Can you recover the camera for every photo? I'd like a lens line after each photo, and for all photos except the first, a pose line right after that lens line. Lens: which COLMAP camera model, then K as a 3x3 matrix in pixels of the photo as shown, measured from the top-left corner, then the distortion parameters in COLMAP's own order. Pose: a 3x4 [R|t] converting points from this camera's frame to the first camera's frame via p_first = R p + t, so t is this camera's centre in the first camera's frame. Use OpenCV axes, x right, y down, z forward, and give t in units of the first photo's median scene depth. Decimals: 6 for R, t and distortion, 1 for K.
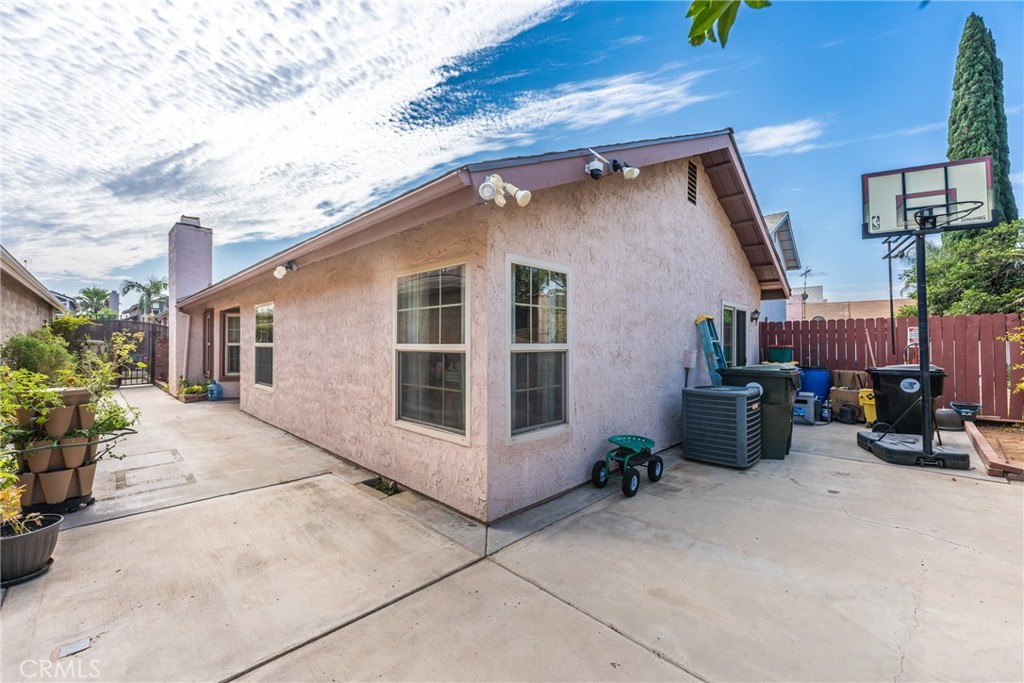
lens RADIAL K [[407.6, 0, 512.0], [0, 407.6, 341.5], [0, 0, 1]] dist [-0.000825, -0.000256]
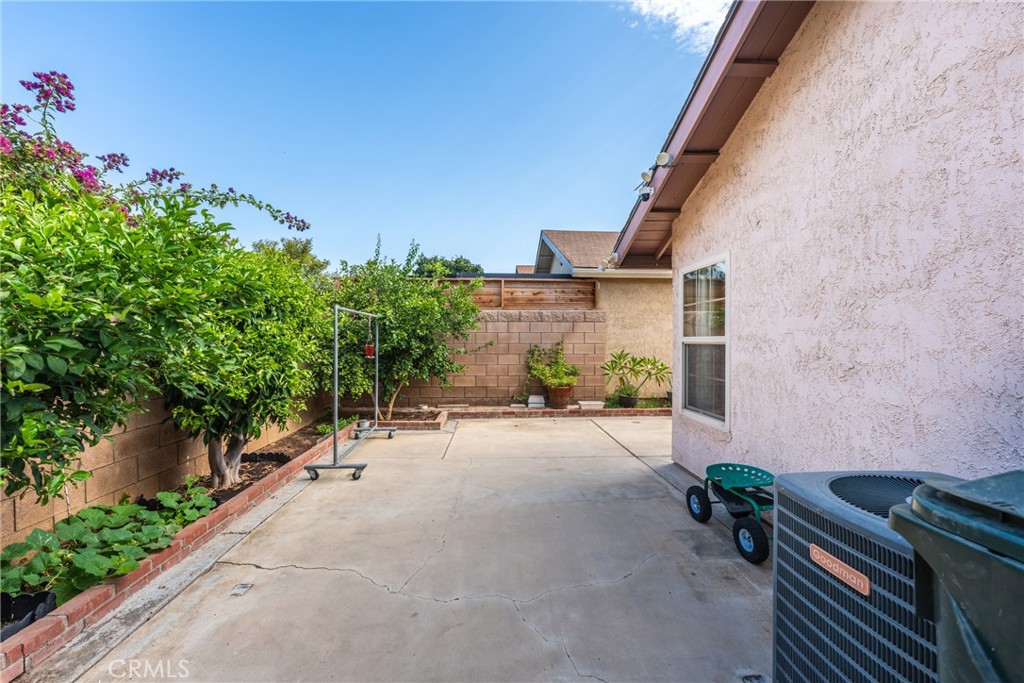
lens RADIAL K [[421.4, 0, 517.0], [0, 421.4, 327.0], [0, 0, 1]] dist [0.000291, -0.000082]
pose [[-0.659197, -0.017730, -0.751761, 1.173470], [0.008461, 0.999484, -0.030992, 0.010642], [0.751923, -0.026790, -0.658707, 1.285671]]
